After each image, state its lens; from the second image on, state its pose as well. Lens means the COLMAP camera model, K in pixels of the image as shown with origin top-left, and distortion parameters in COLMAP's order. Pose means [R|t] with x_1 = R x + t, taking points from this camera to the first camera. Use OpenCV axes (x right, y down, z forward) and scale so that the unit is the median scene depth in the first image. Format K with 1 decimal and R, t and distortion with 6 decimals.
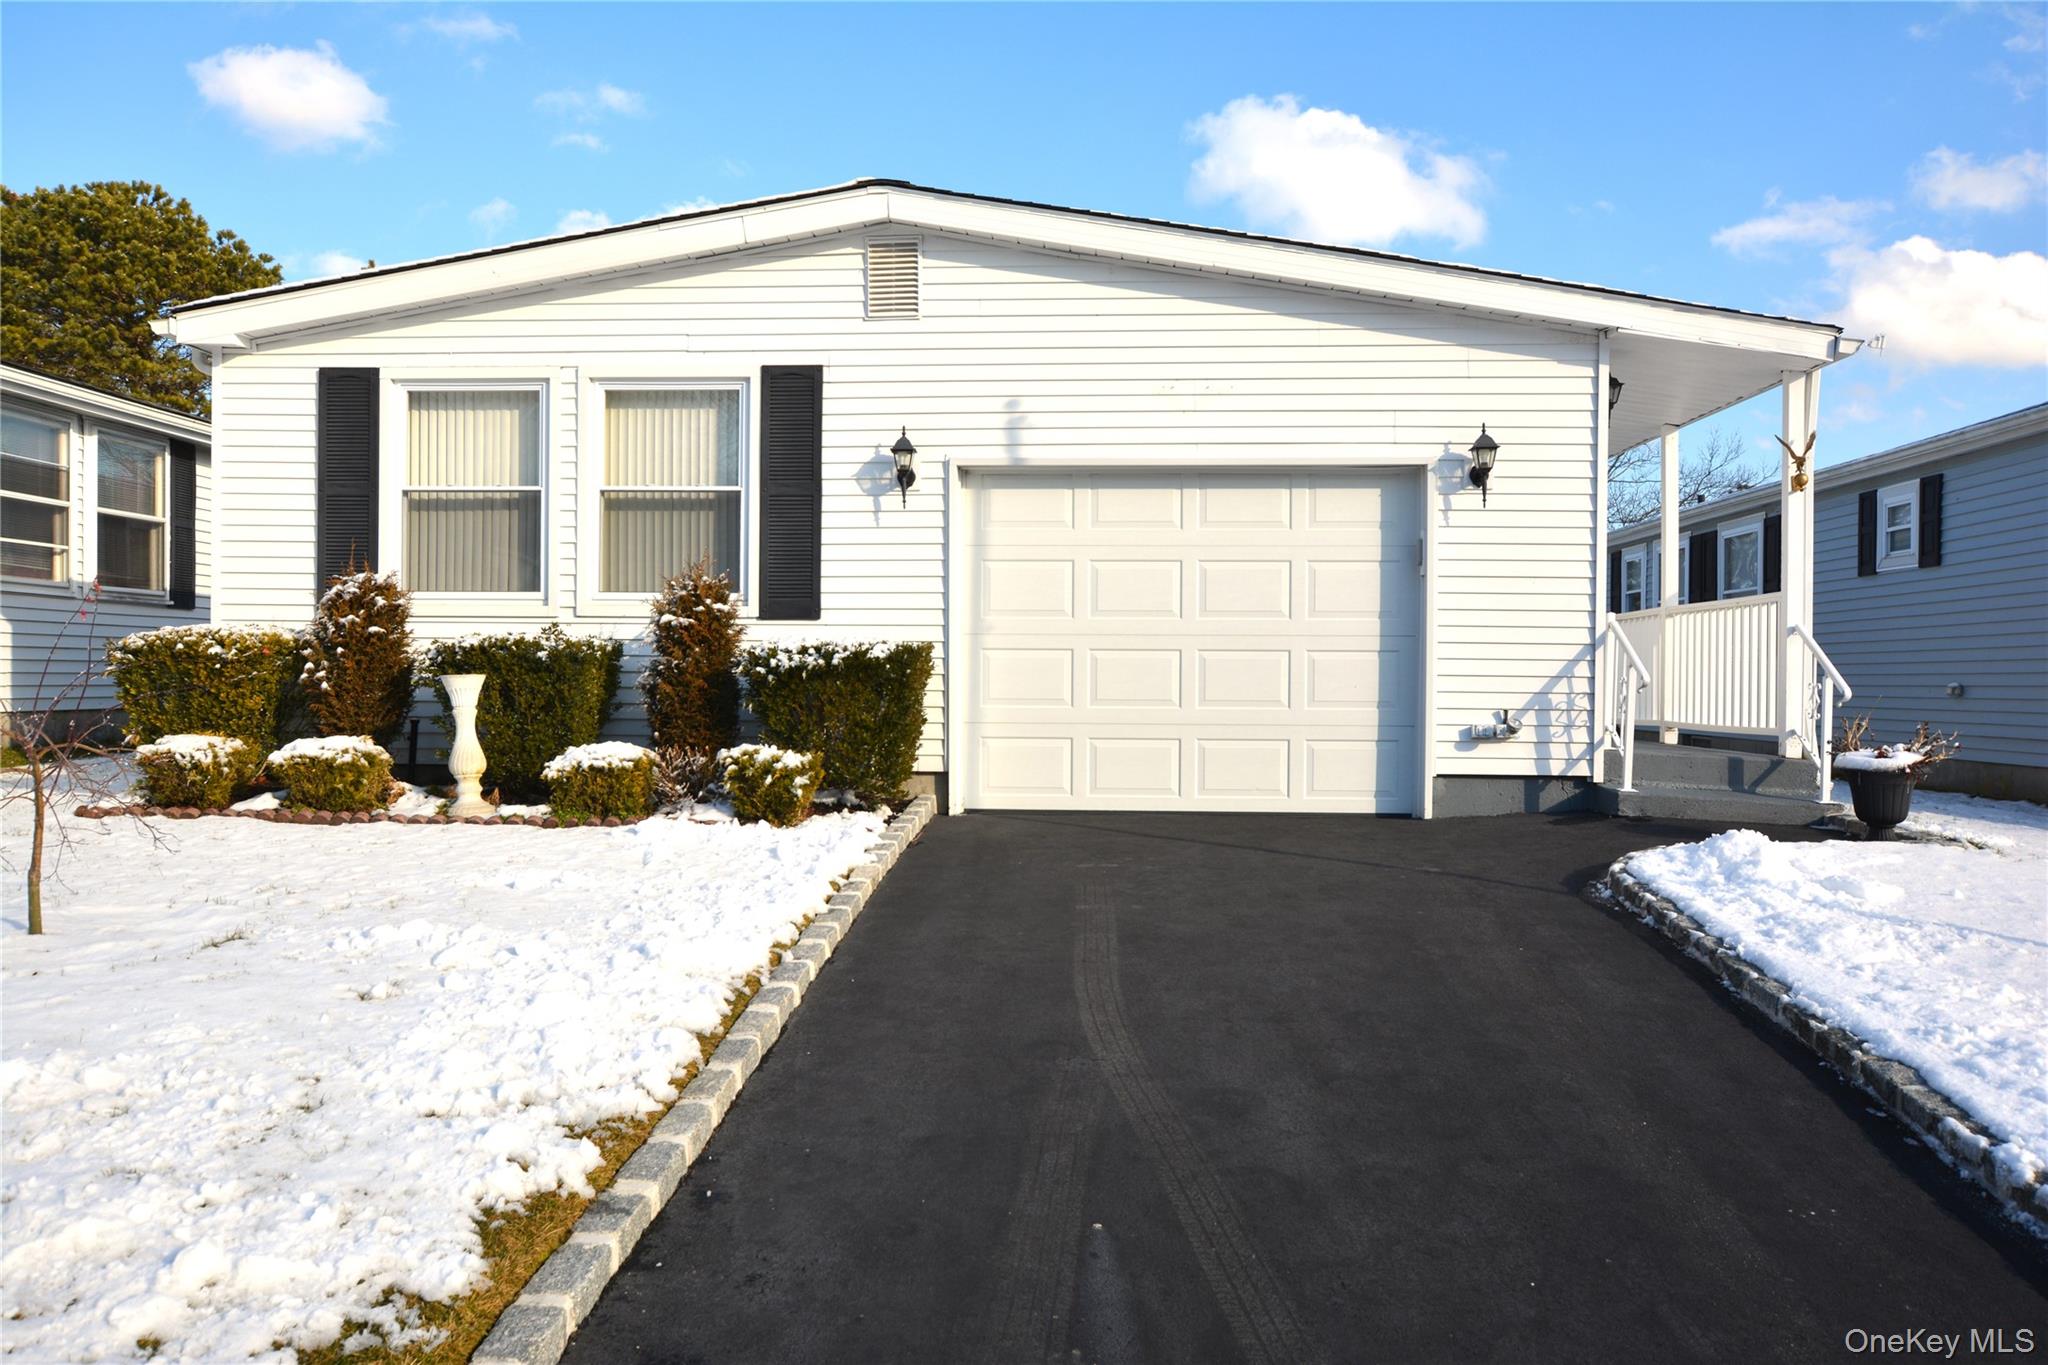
lens RADIAL K [[1526.2, 0, 1024.5], [0, 1526.2, 689.4], [0, 0, 1]] dist [-0.014686, -0.004982]
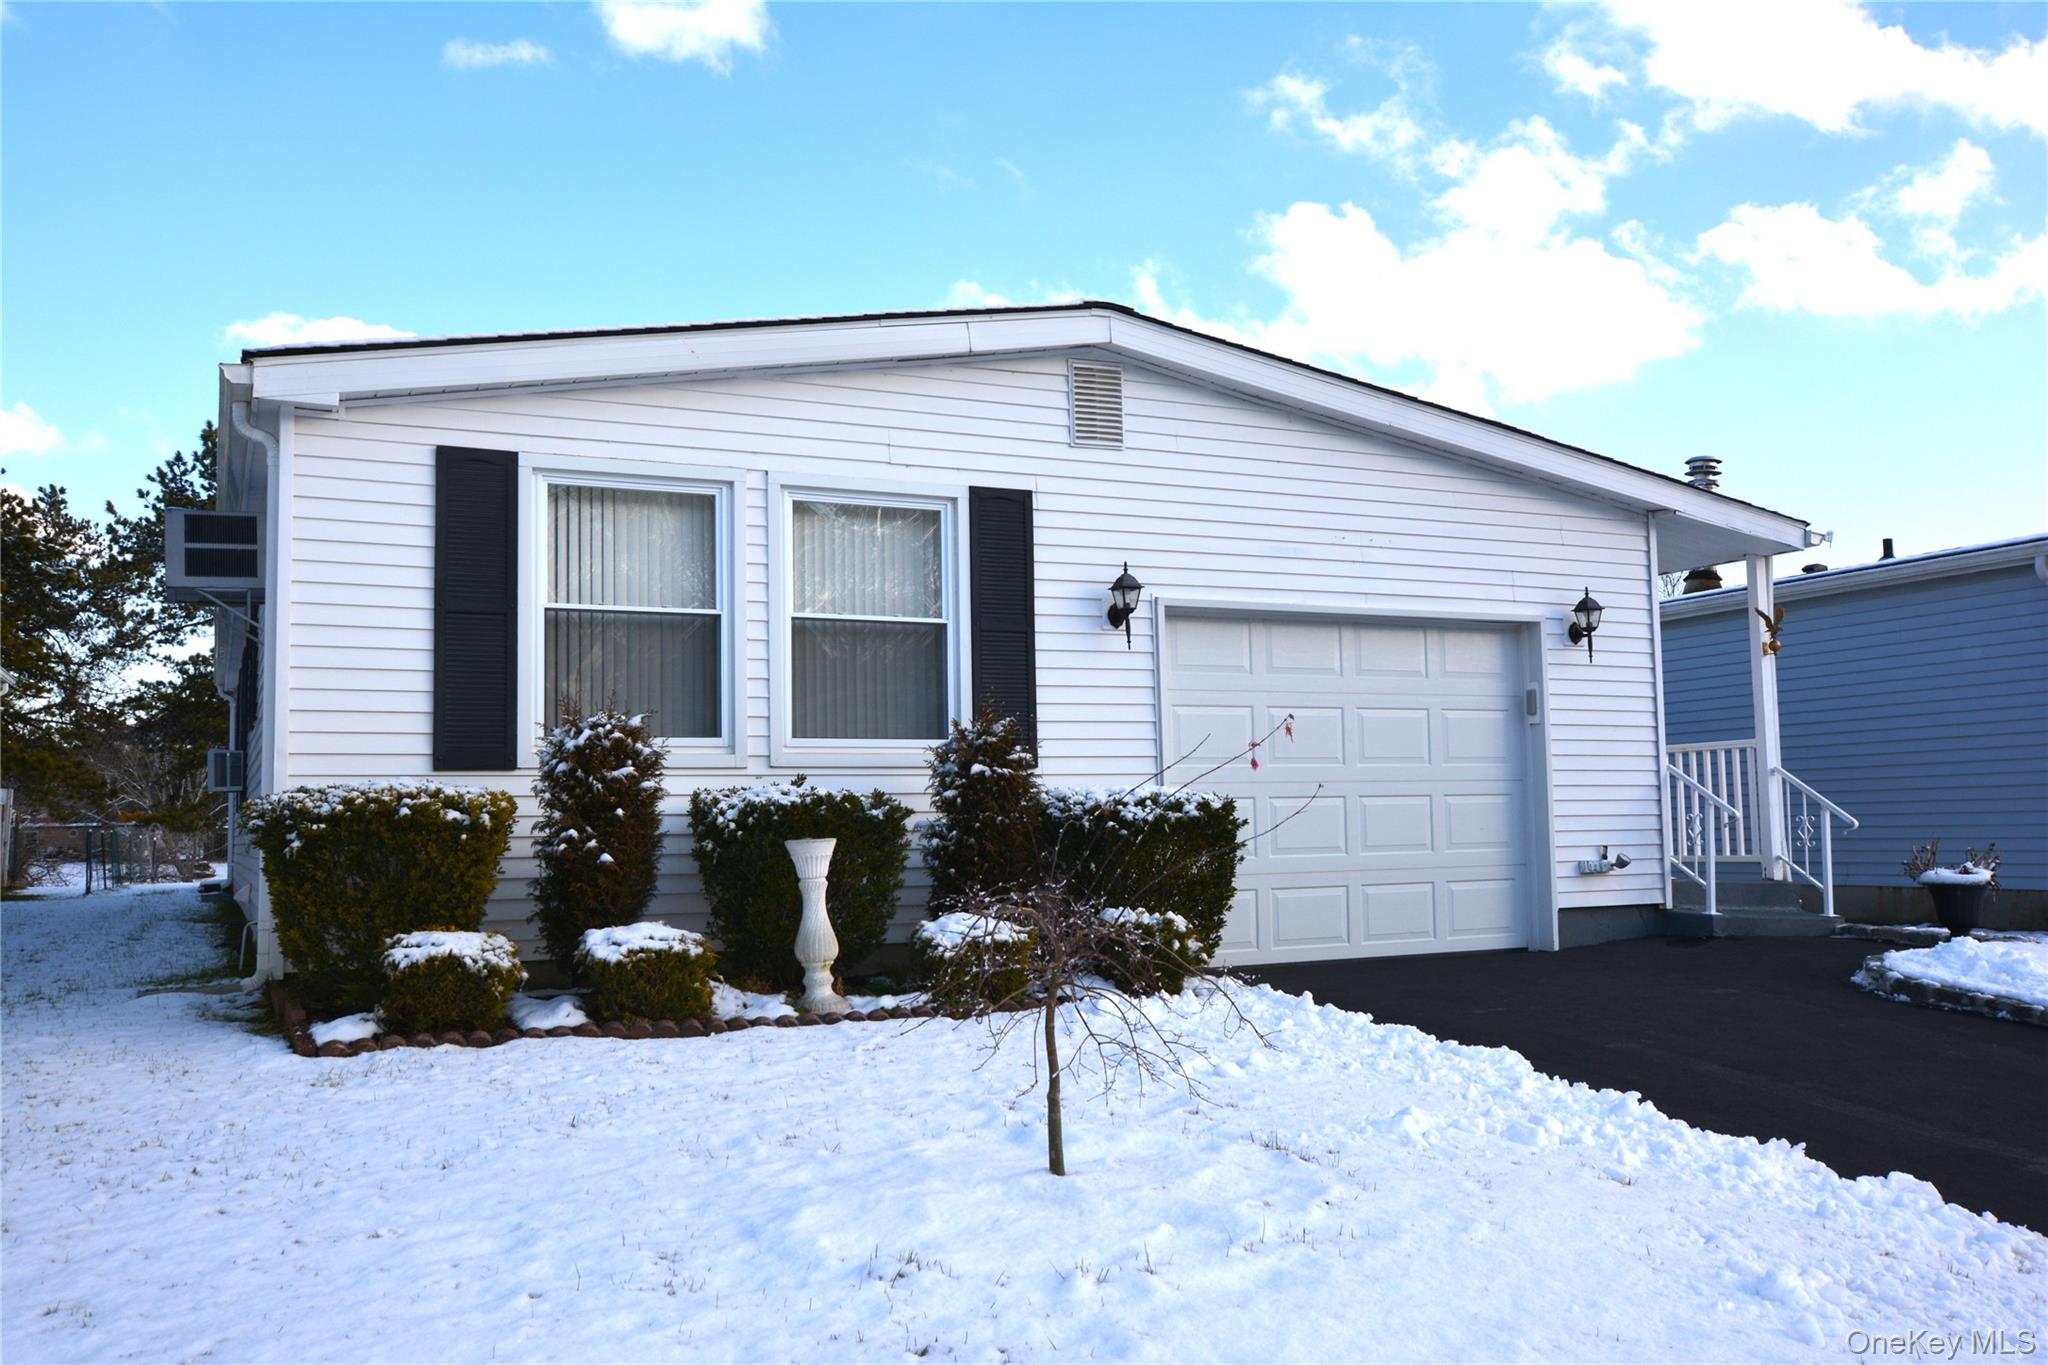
lens RADIAL K [[1726.3, 0, 1029.0], [0, 1726.3, 675.3], [0, 0, 1]] dist [-0.002570, 0.036742]
pose [[0.872391, 0.018232, 0.488468, -0.640550], [0.026673, 0.996040, -0.084815, -0.014086], [-0.488080, 0.087021, 0.868450, 0.108814]]
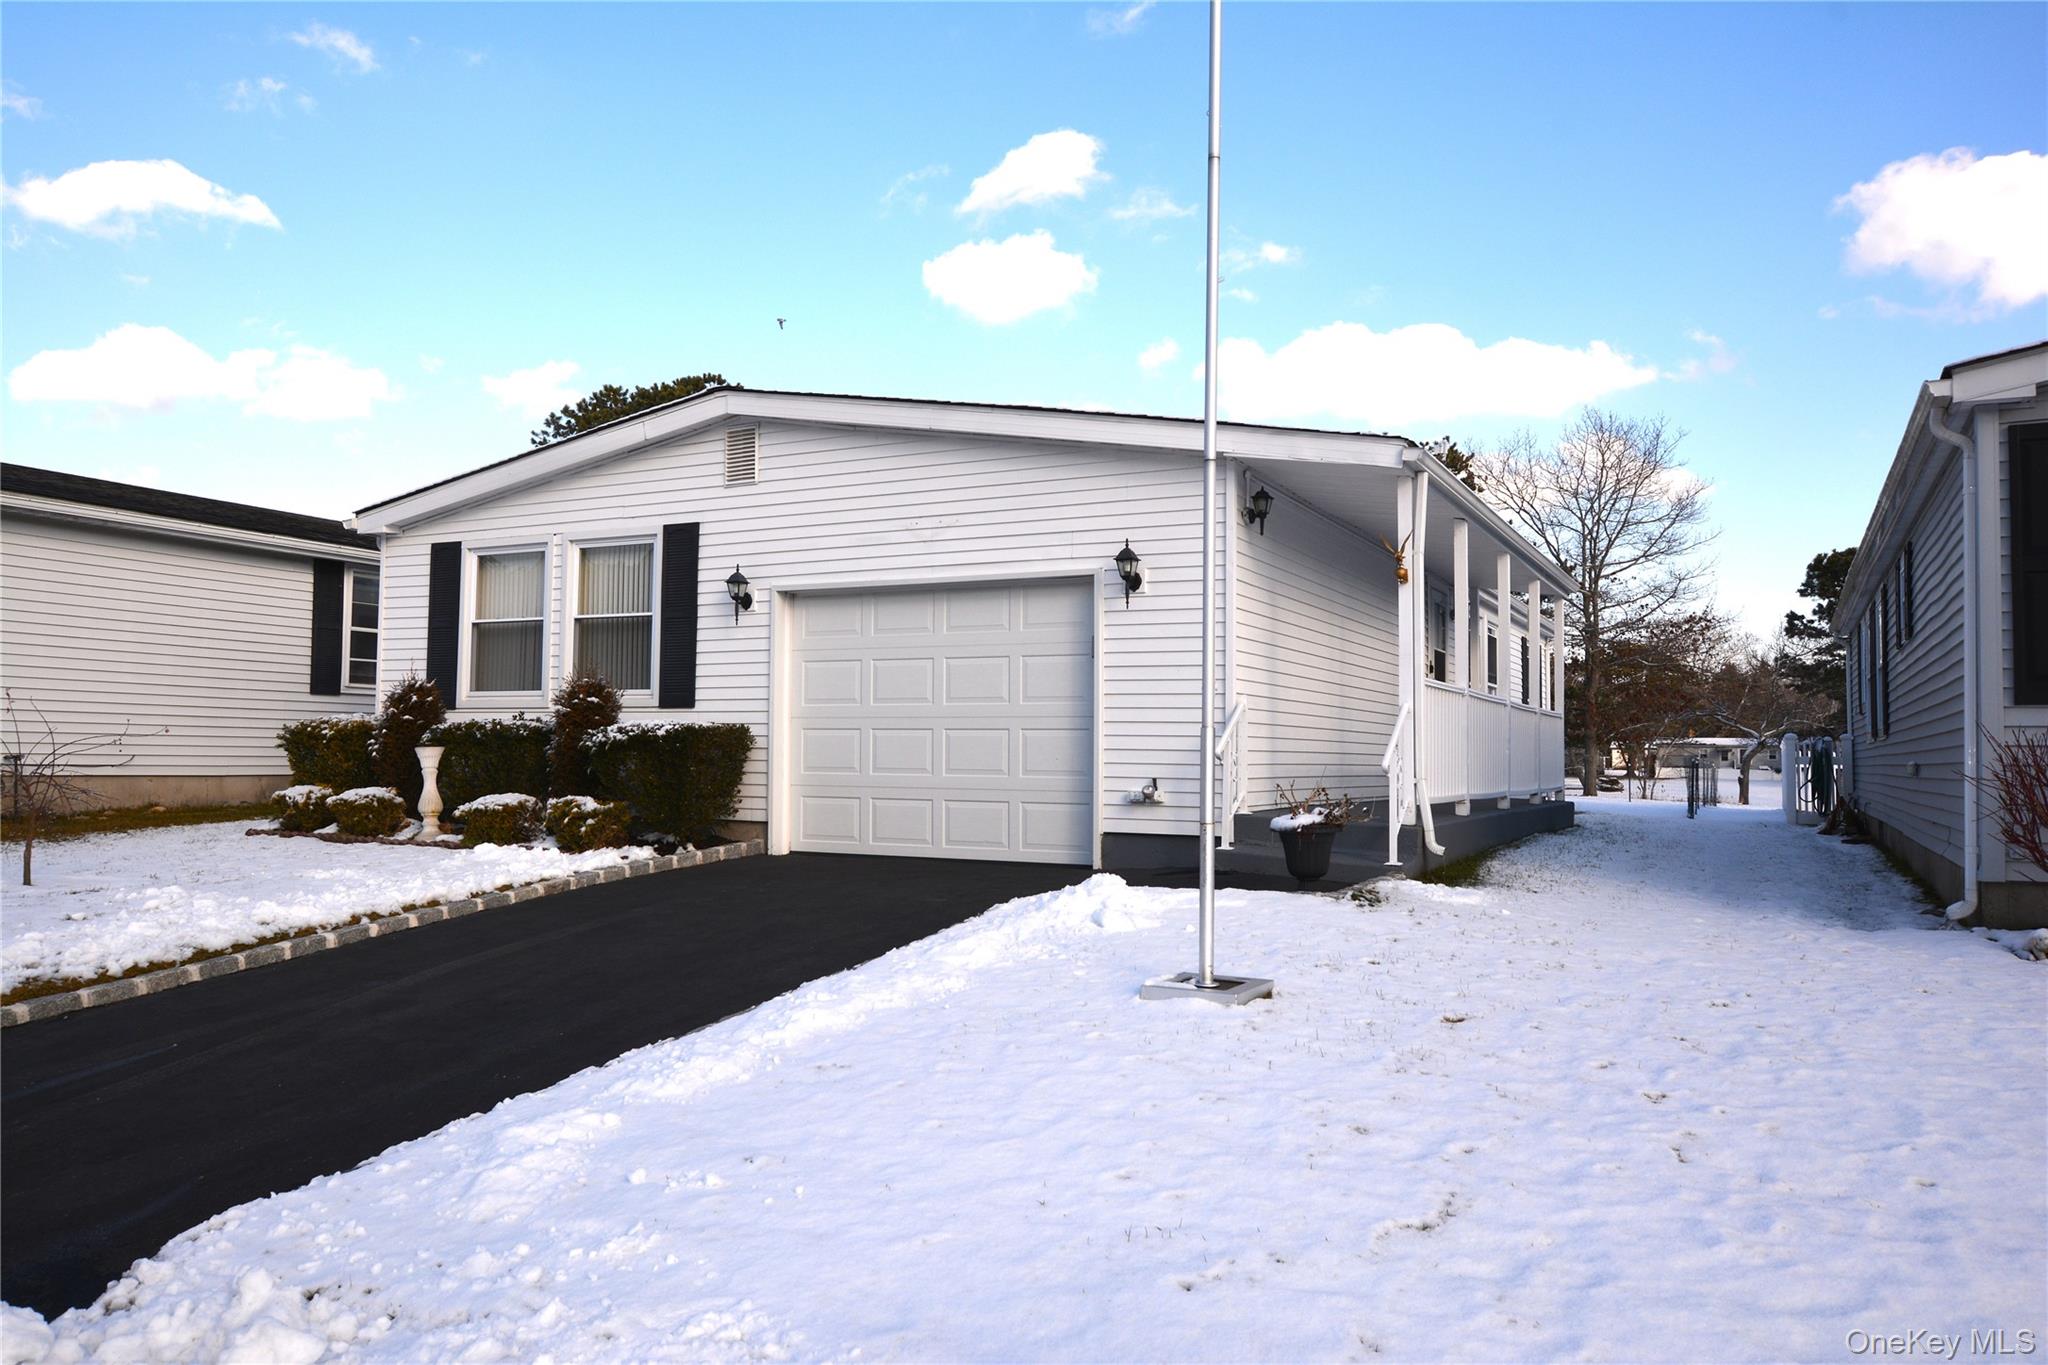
lens RADIAL K [[1448.7, 0, 1014.4], [0, 1448.7, 688.6], [0, 0, 1]] dist [-0.011896, -0.002168]
pose [[0.914529, -0.015290, -0.404232, 0.653364], [-0.008000, 0.998406, -0.055863, 0.007128], [0.404442, 0.054322, 0.912949, -0.066504]]
